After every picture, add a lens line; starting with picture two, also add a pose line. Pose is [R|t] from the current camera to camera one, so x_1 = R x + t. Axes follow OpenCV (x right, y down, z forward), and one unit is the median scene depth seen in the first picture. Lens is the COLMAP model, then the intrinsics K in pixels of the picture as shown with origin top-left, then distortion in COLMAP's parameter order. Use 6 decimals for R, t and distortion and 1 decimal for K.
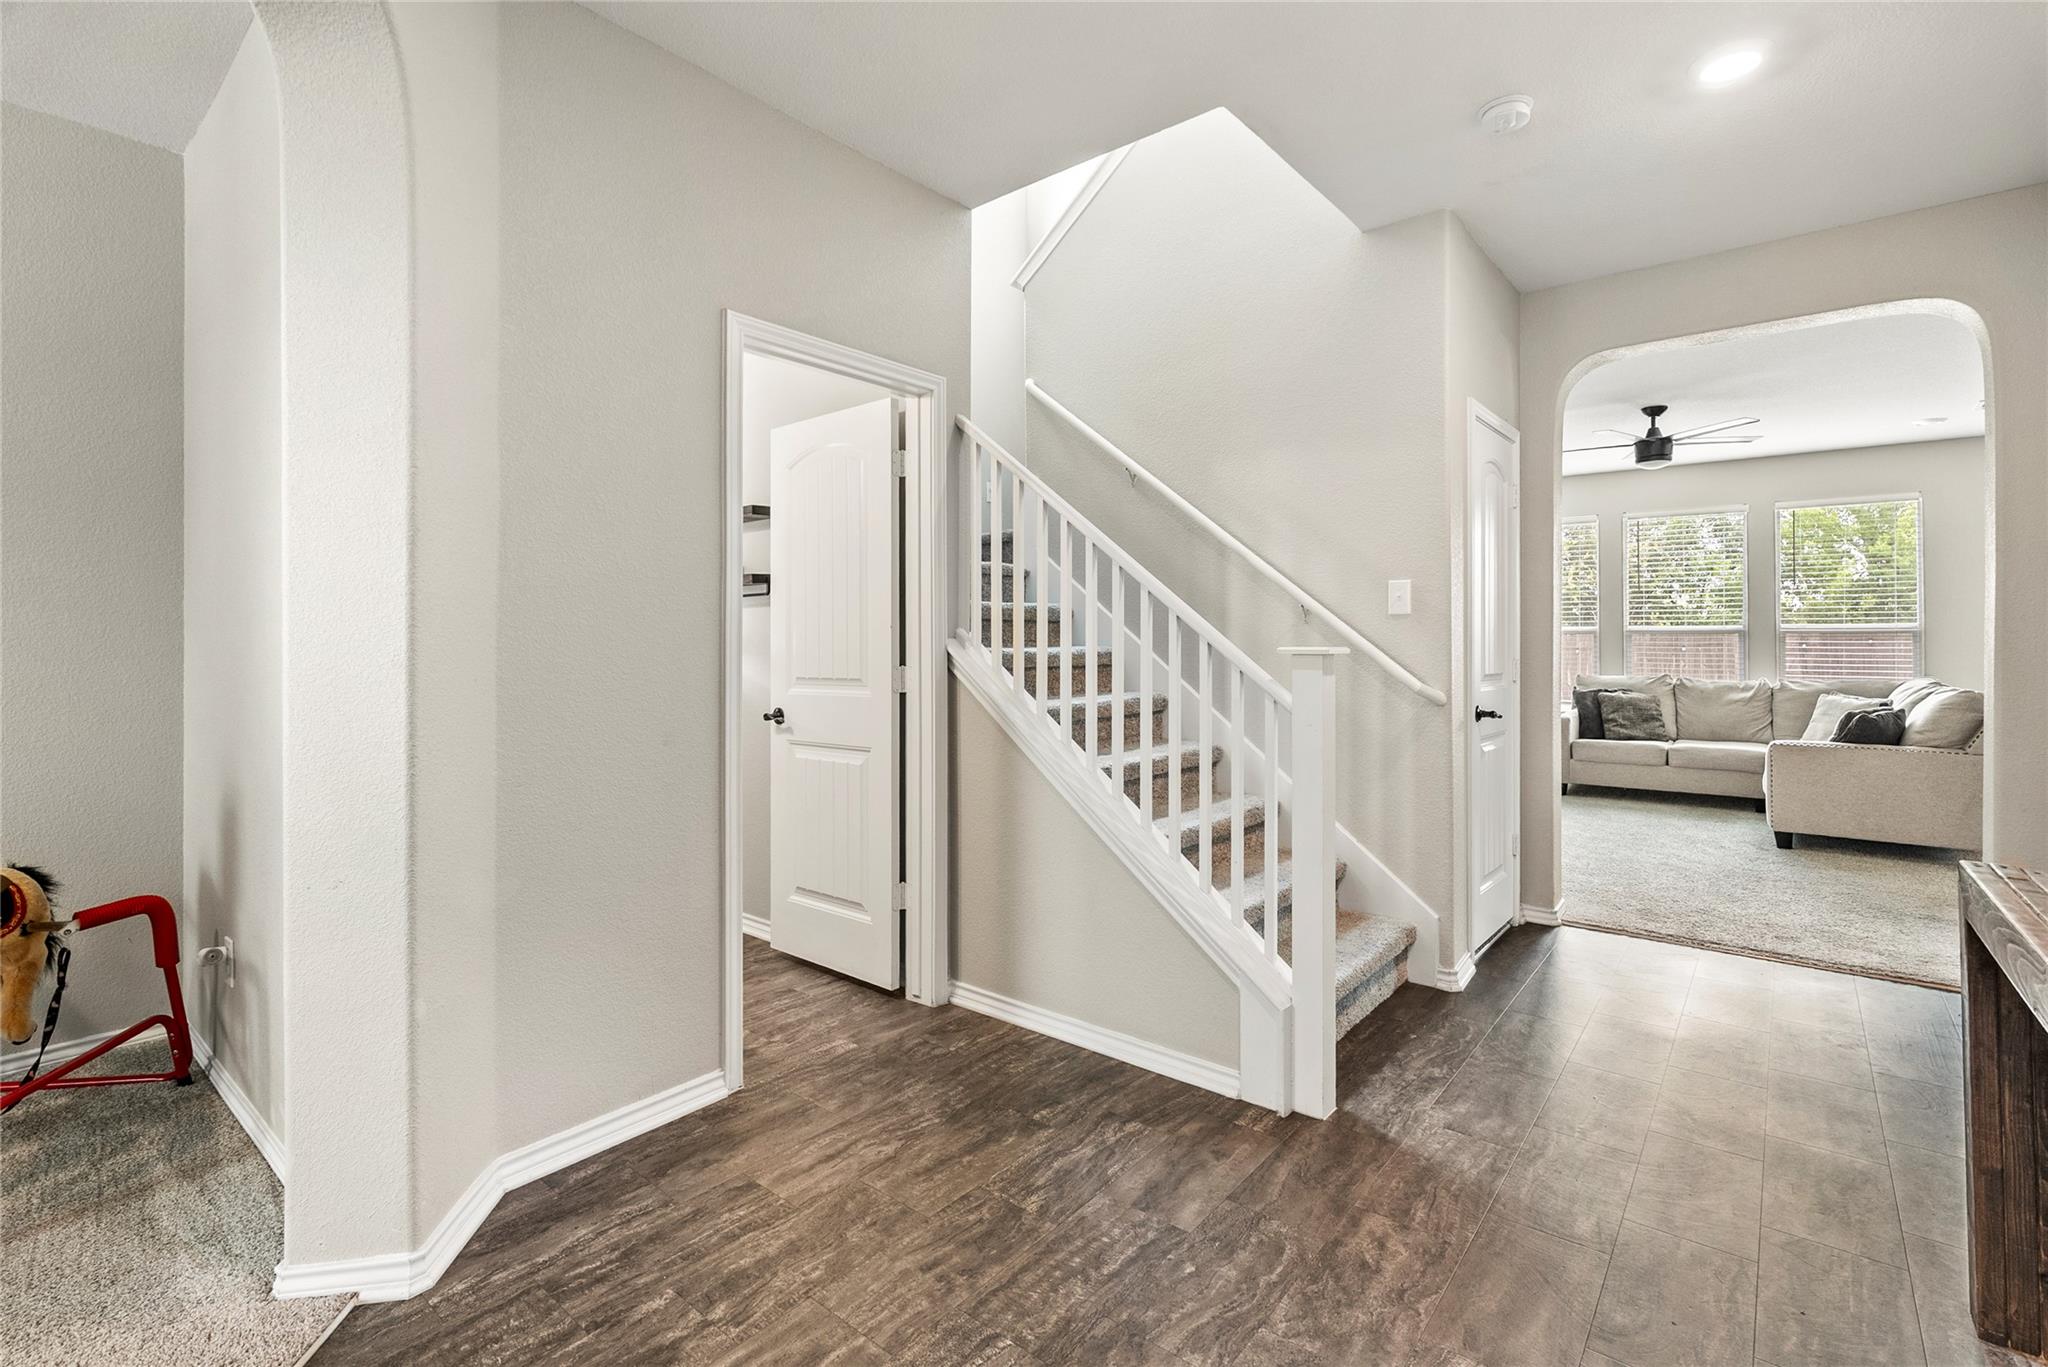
lens RADIAL K [[926.3, 0, 1041.4], [0, 926.3, 636.6], [0, 0, 1]] dist [0.002470, -0.001502]
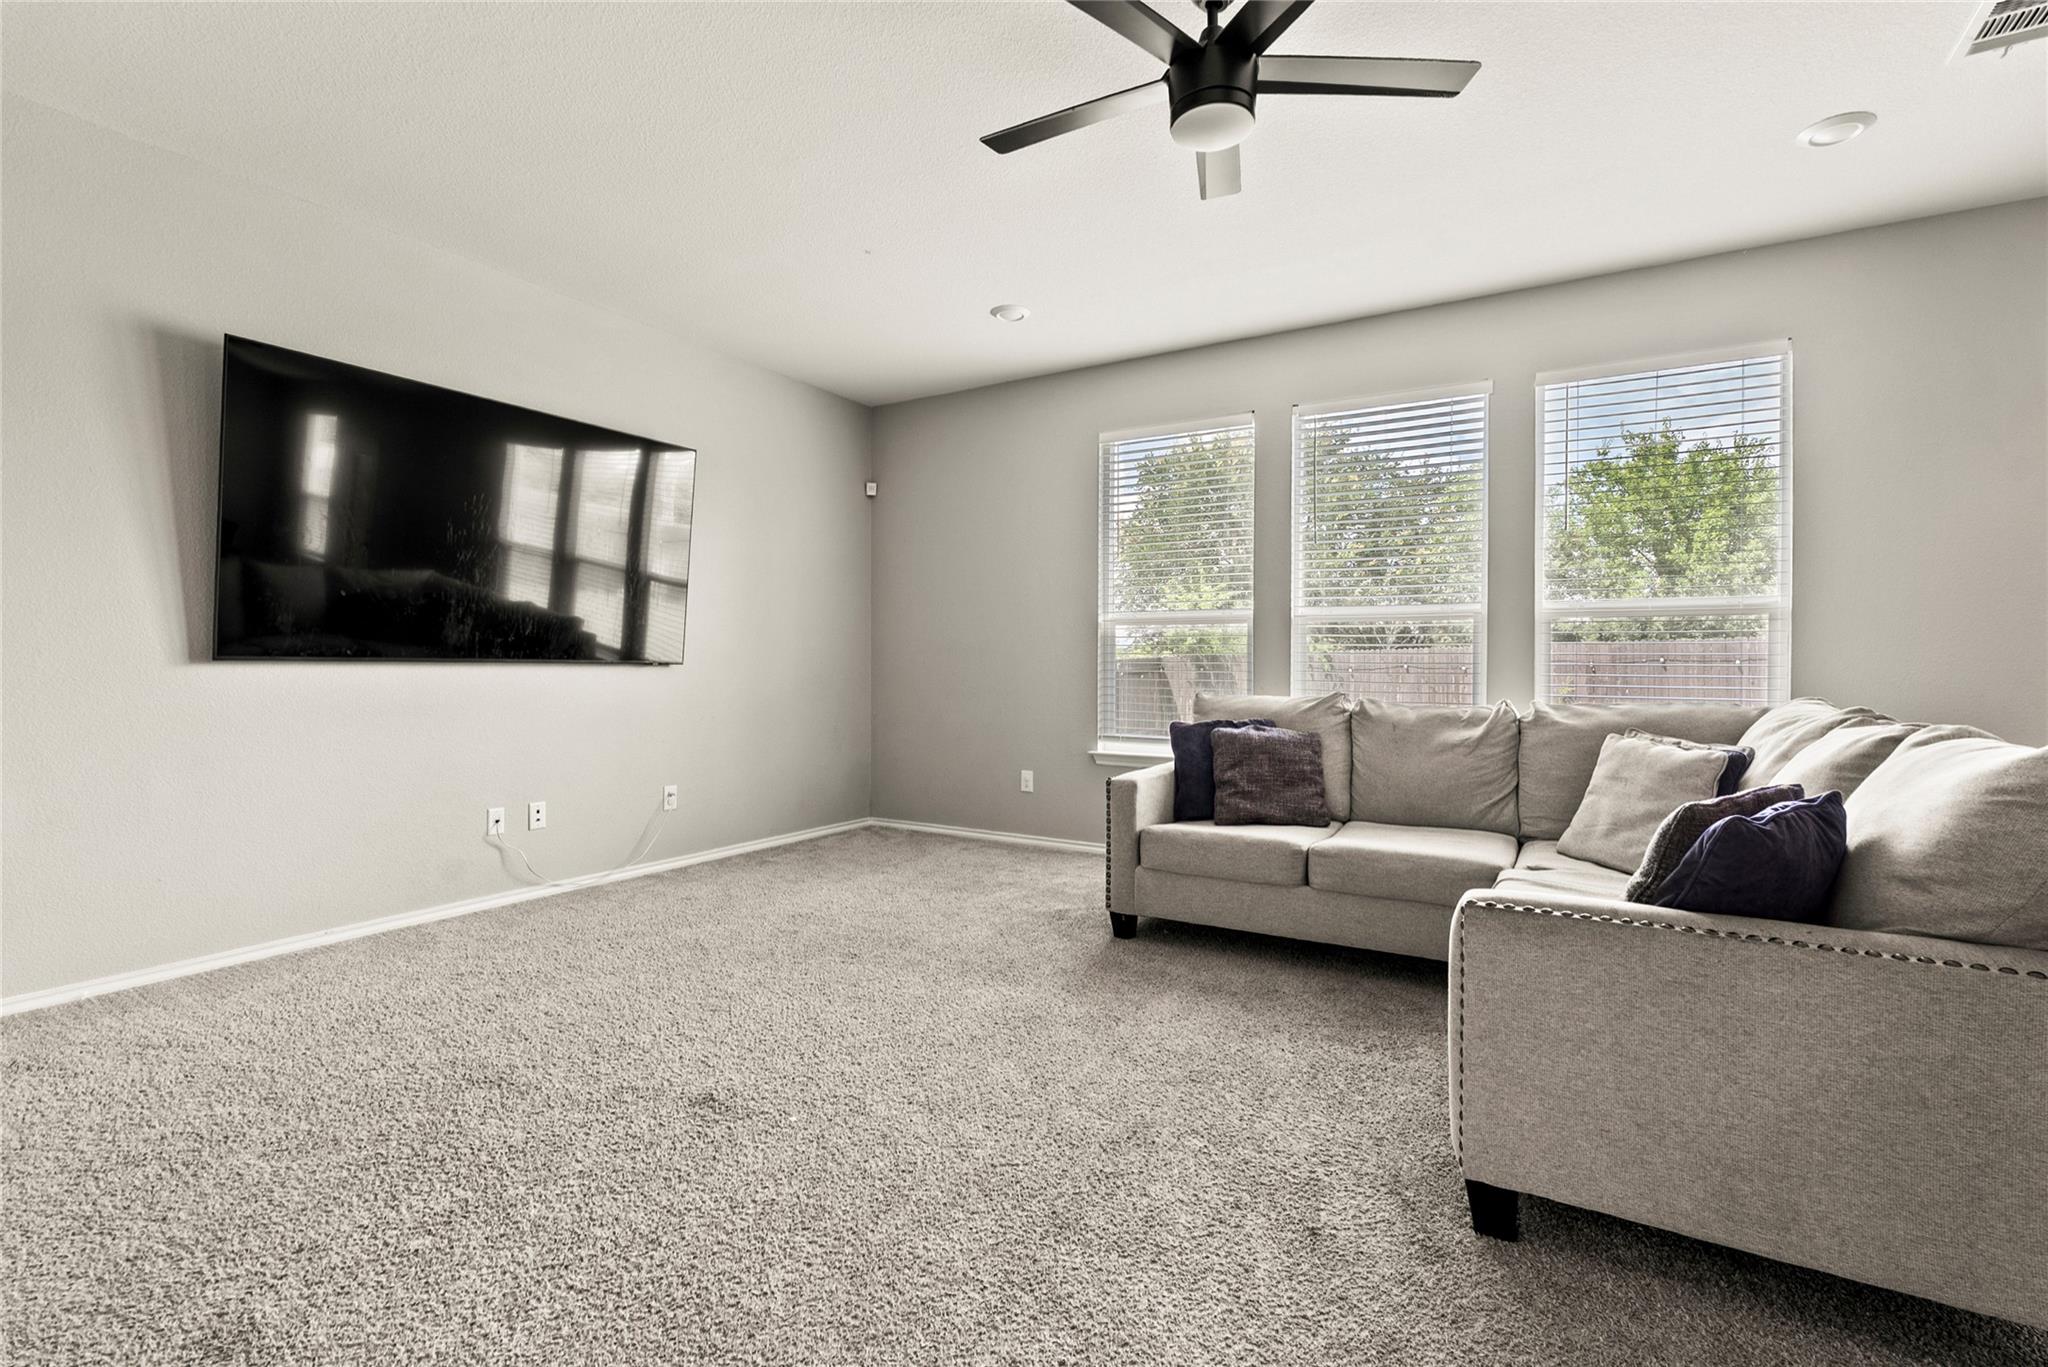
lens RADIAL K [[926.3, 0, 1016.1], [0, 926.3, 665.8], [0, 0, 1]] dist [0.002470, -0.001502]
pose [[0.991501, 0.009847, 0.129724, 0.453600], [-0.010597, 0.999931, 0.005099, 0.026717], [-0.129664, -0.006431, 0.991537, 0.539236]]
